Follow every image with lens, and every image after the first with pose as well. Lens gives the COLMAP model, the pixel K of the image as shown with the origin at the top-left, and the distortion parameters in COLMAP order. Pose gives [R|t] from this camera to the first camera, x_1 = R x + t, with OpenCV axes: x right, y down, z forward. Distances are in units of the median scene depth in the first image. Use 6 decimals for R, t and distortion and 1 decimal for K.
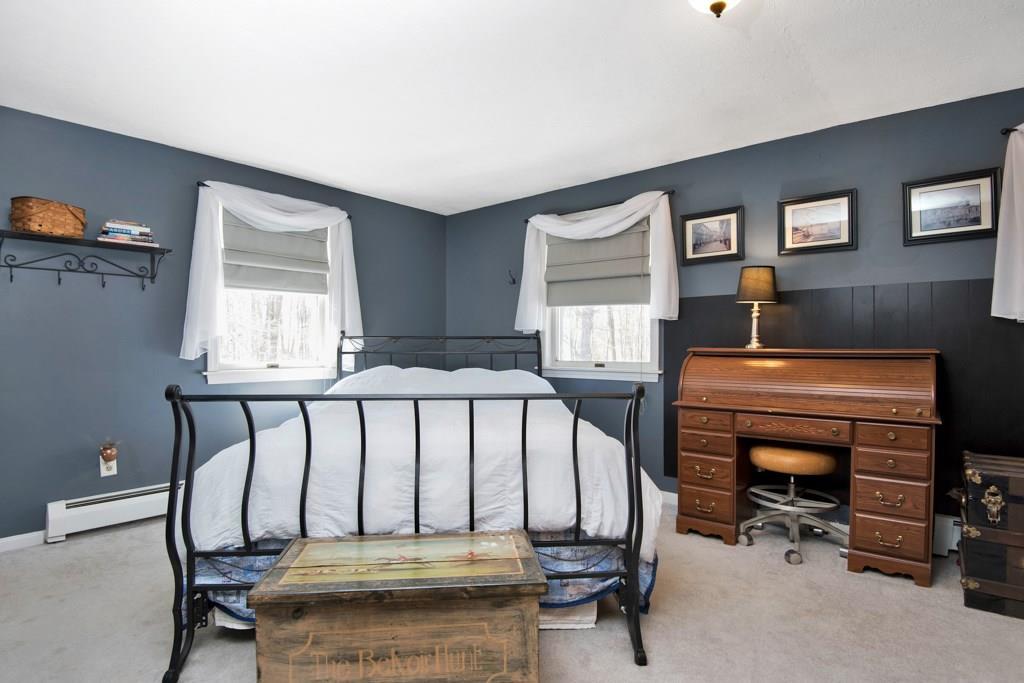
lens RADIAL K [[541.6, 0, 511.1], [0, 541.6, 349.3], [0, 0, 1]] dist [-0.013443, -0.001998]
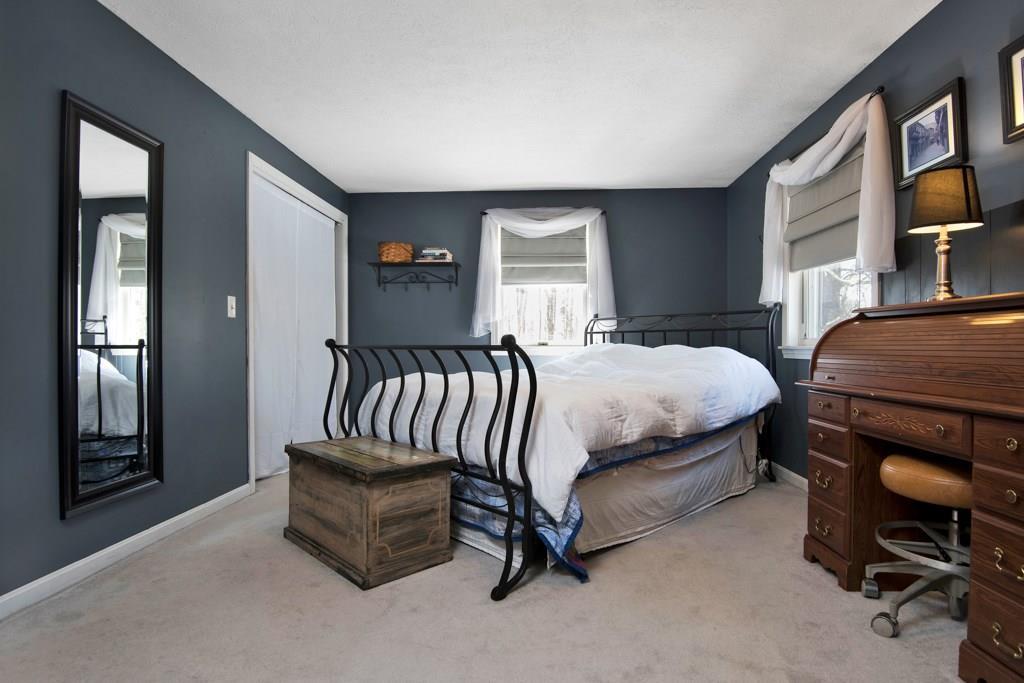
lens RADIAL K [[553.9, 0, 515.0], [0, 553.9, 341.9], [0, 0, 1]] dist [0.002011, -0.002660]
pose [[0.590444, -0.009622, -0.807021, 0.617766], [-0.003994, 0.999882, -0.014844, 0.050611], [0.807069, 0.011988, 0.590336, 0.203841]]
